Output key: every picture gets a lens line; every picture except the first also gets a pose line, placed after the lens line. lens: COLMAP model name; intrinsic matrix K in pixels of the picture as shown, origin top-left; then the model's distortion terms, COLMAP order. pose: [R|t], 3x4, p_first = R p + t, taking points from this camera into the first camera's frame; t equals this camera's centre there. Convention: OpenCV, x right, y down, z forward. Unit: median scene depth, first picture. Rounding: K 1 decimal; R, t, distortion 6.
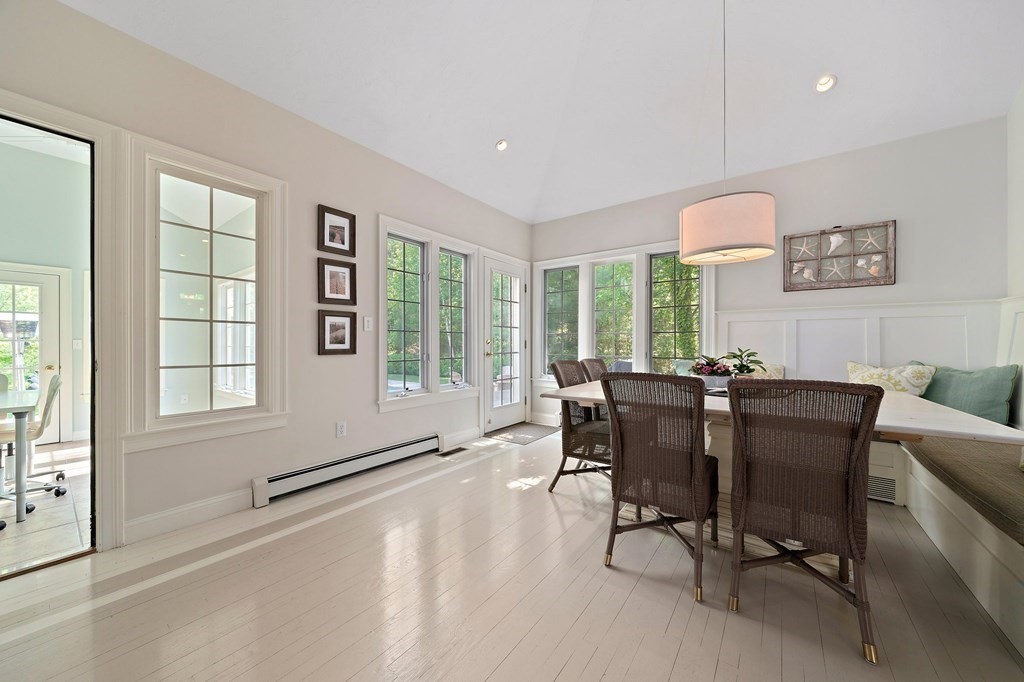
lens RADIAL K [[362.2, 0, 510.7], [0, 362.2, 345.7], [0, 0, 1]] dist [-0.002944, 0.000018]
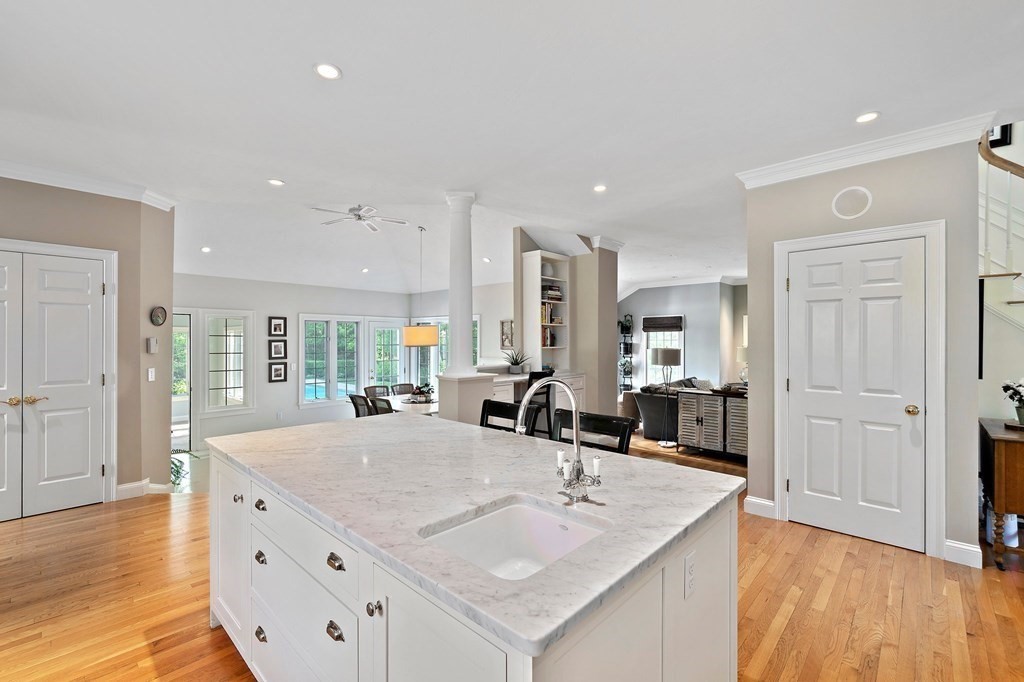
lens RADIAL K [[452.7, 0, 511.2], [0, 452.7, 343.0], [0, 0, 1]] dist [-0.002897, 0.000413]
pose [[0.994737, -0.002593, -0.102432, 1.237137], [0.002384, 0.999995, -0.002164, -0.206185], [0.102437, 0.001908, 0.994738, -1.623302]]
